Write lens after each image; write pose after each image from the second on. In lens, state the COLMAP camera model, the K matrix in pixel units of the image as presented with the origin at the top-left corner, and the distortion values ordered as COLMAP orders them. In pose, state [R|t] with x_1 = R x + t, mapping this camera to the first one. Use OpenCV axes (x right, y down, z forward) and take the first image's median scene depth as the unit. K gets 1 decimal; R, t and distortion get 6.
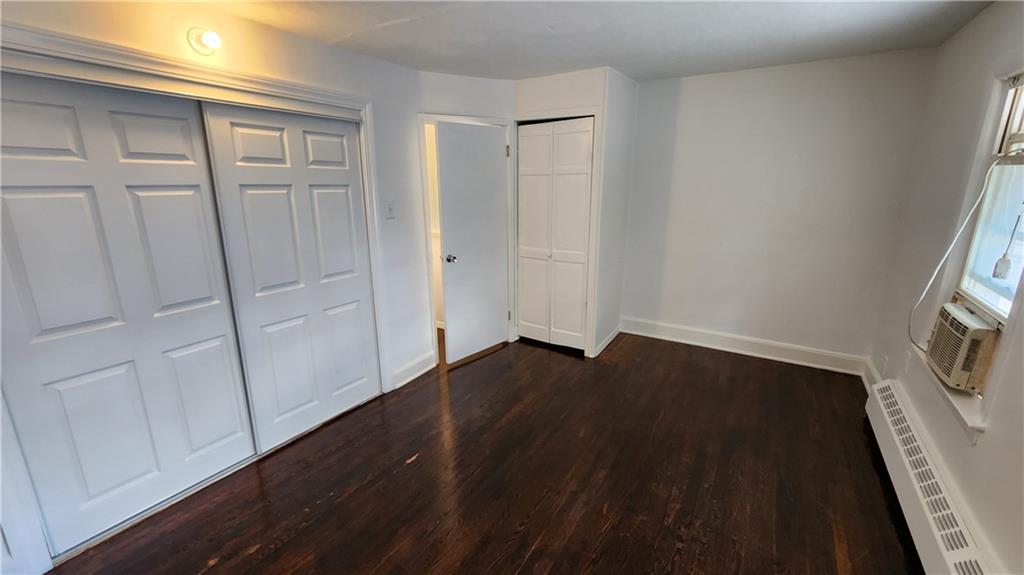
lens RADIAL K [[419.2, 0, 507.3], [0, 419.2, 284.2], [0, 0, 1]] dist [0.002477, 0.000808]
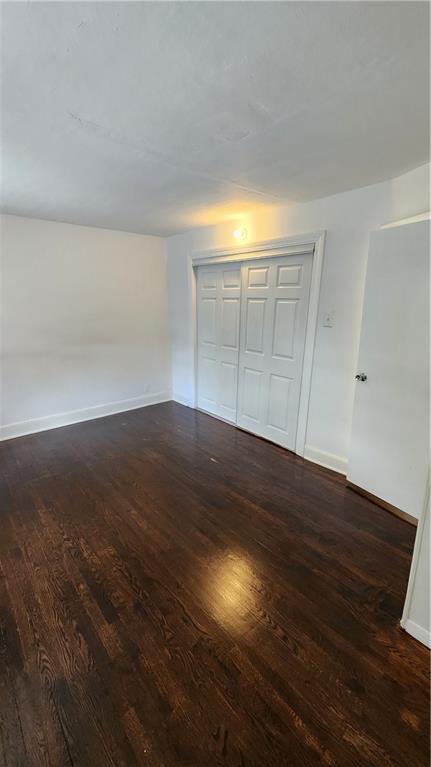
lens RADIAL K [[314.0, 0, 215.5], [0, 314.0, 383.5], [0, 0, 1]] dist [0.002477, 0.000808]
pose [[-0.289493, 0.251696, -0.923495, 0.848099], [-0.231053, 0.917901, 0.322601, -0.274611], [0.928875, 0.306767, -0.207571, 1.147002]]
